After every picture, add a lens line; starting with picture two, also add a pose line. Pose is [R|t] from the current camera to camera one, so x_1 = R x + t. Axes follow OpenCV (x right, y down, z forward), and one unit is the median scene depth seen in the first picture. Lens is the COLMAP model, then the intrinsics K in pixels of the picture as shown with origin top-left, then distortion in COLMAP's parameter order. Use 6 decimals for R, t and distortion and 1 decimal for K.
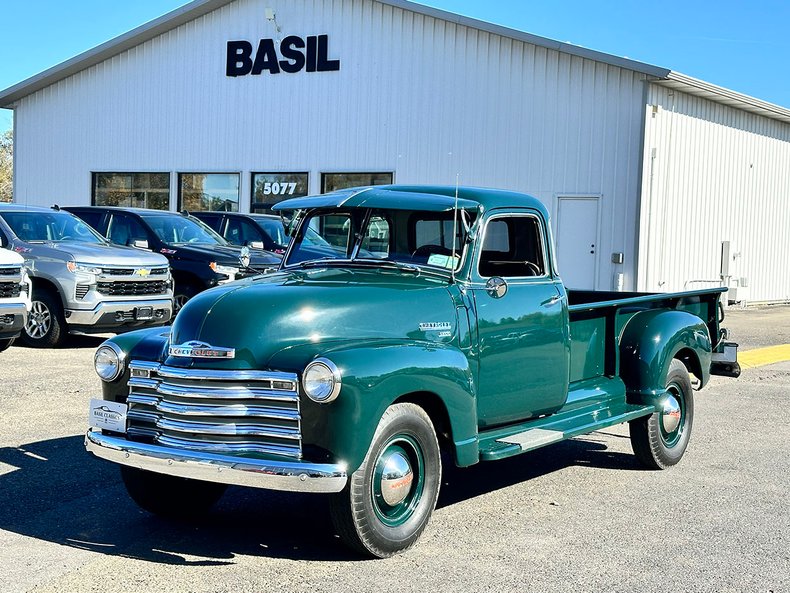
lens RADIAL K [[1307.3, 0, 390.3], [0, 1307.3, 297.9], [0, 0, 1]] dist [0.154034, -0.027093]
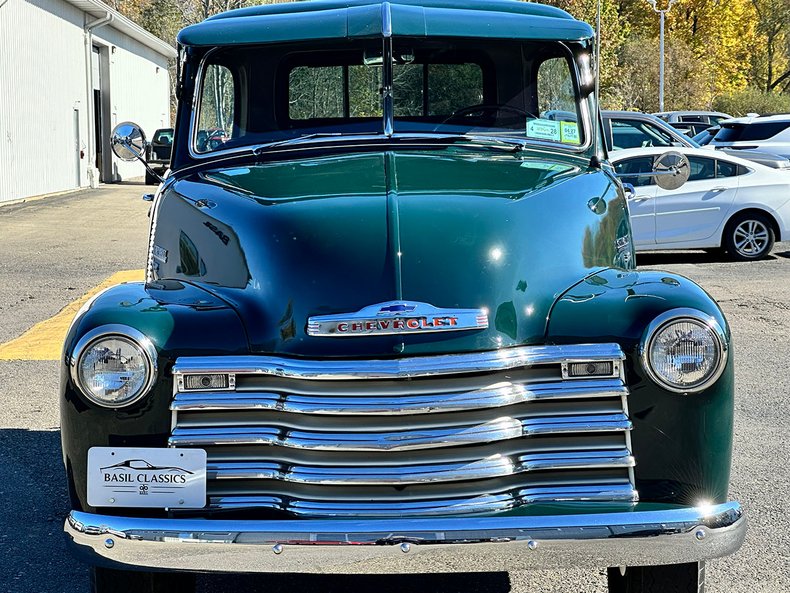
lens RADIAL K [[2037.2, 0, 394.4], [0, 2037.2, 272.1], [0, 0, 1]] dist [-0.290116, 8.259935]
pose [[0.812432, -0.079026, 0.577676, -0.410404], [0.062646, 0.996868, 0.048267, -0.010887], [-0.579681, -0.003025, 0.814838, 0.256127]]
